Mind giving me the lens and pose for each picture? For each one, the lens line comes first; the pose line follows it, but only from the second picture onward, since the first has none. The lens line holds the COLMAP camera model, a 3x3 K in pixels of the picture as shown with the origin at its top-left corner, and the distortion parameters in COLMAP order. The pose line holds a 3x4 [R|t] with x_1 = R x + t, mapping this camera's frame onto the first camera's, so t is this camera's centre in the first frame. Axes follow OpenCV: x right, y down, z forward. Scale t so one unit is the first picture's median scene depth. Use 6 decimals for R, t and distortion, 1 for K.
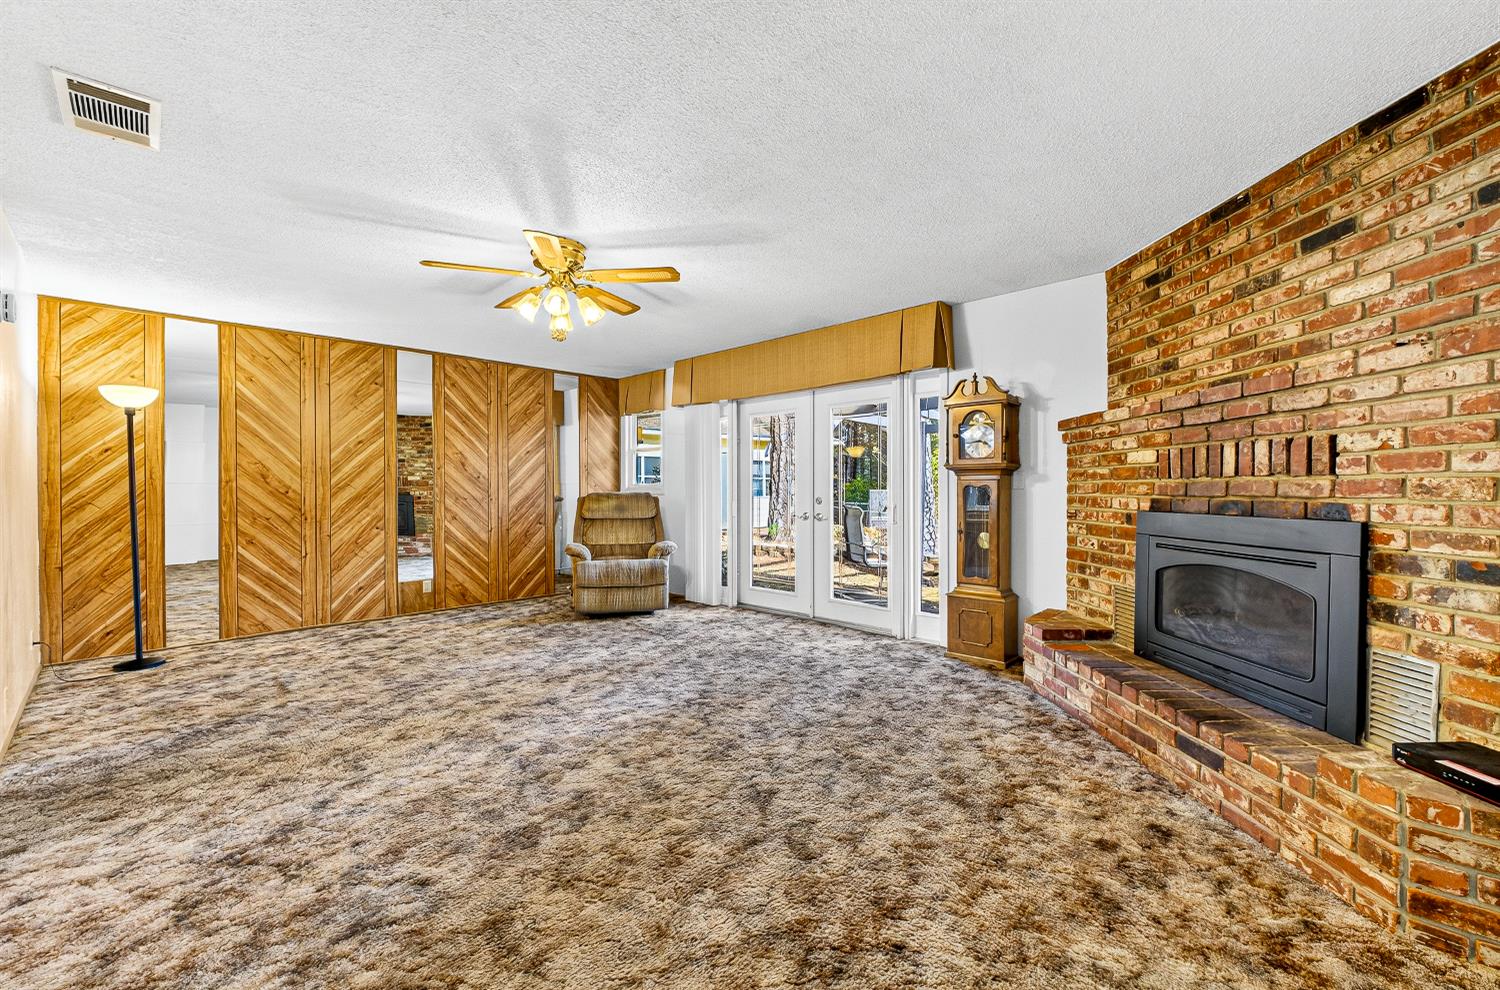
lens RADIAL K [[606.4, 0, 746.5], [0, 606.4, 491.8], [0, 0, 1]] dist [-0.011742, 0.000148]
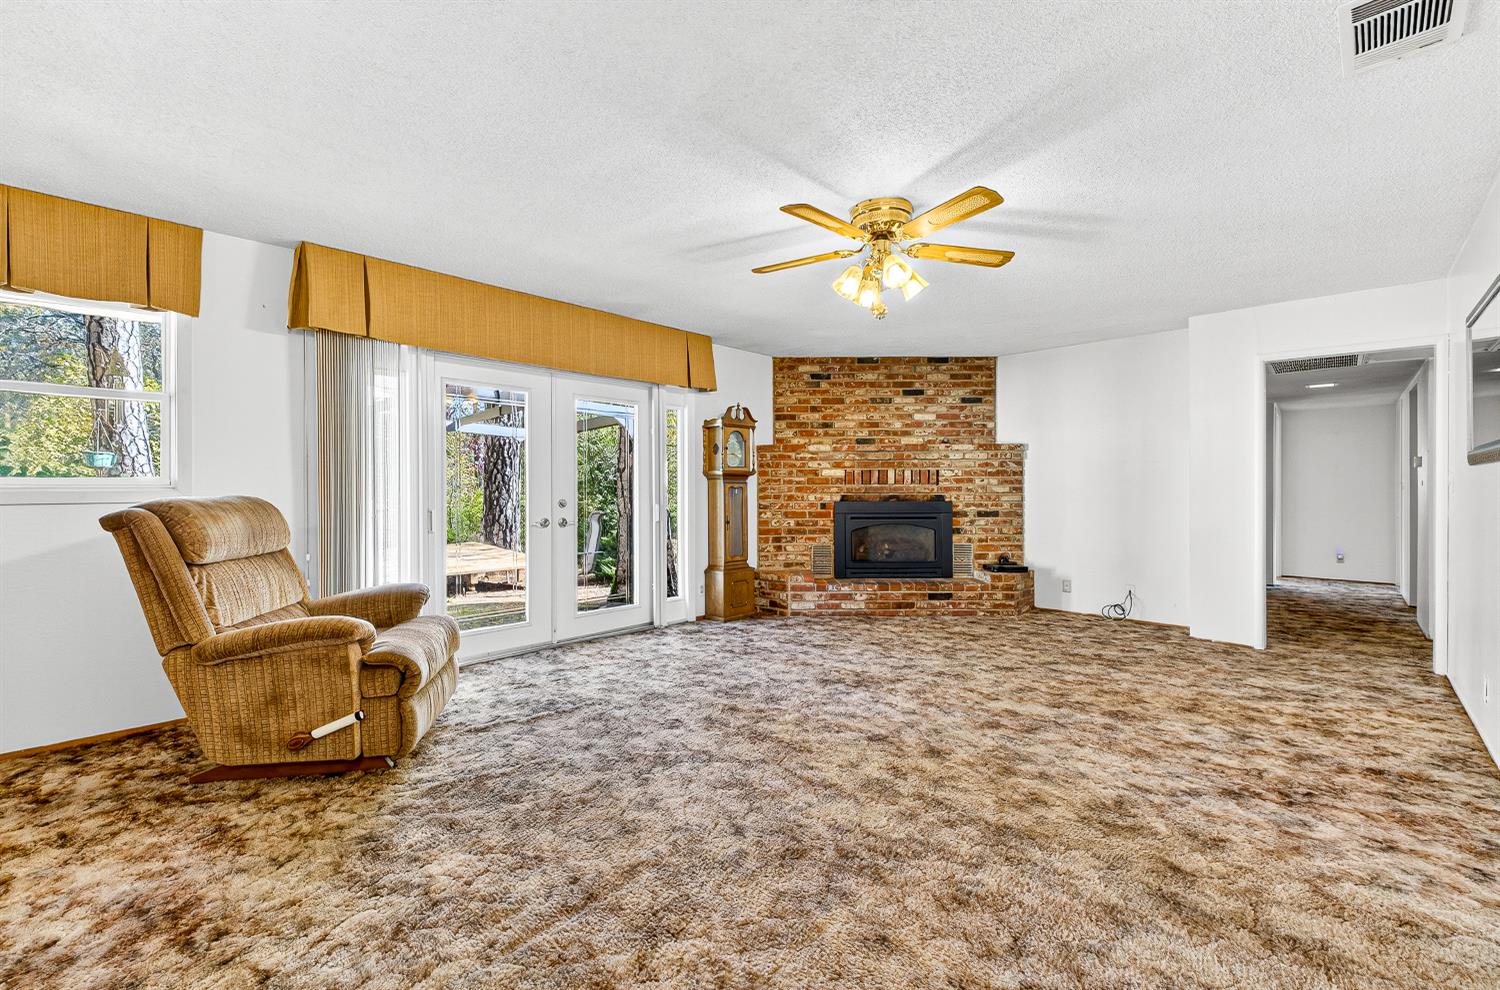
lens RADIAL K [[606.4, 0, 746.5], [0, 606.4, 491.8], [0, 0, 1]] dist [-0.011742, 0.000148]
pose [[0.027150, -0.001047, 0.999631, -1.378238], [0.006572, 0.999978, 0.000869, -0.002156], [-0.999610, 0.006546, 0.027157, 1.358384]]
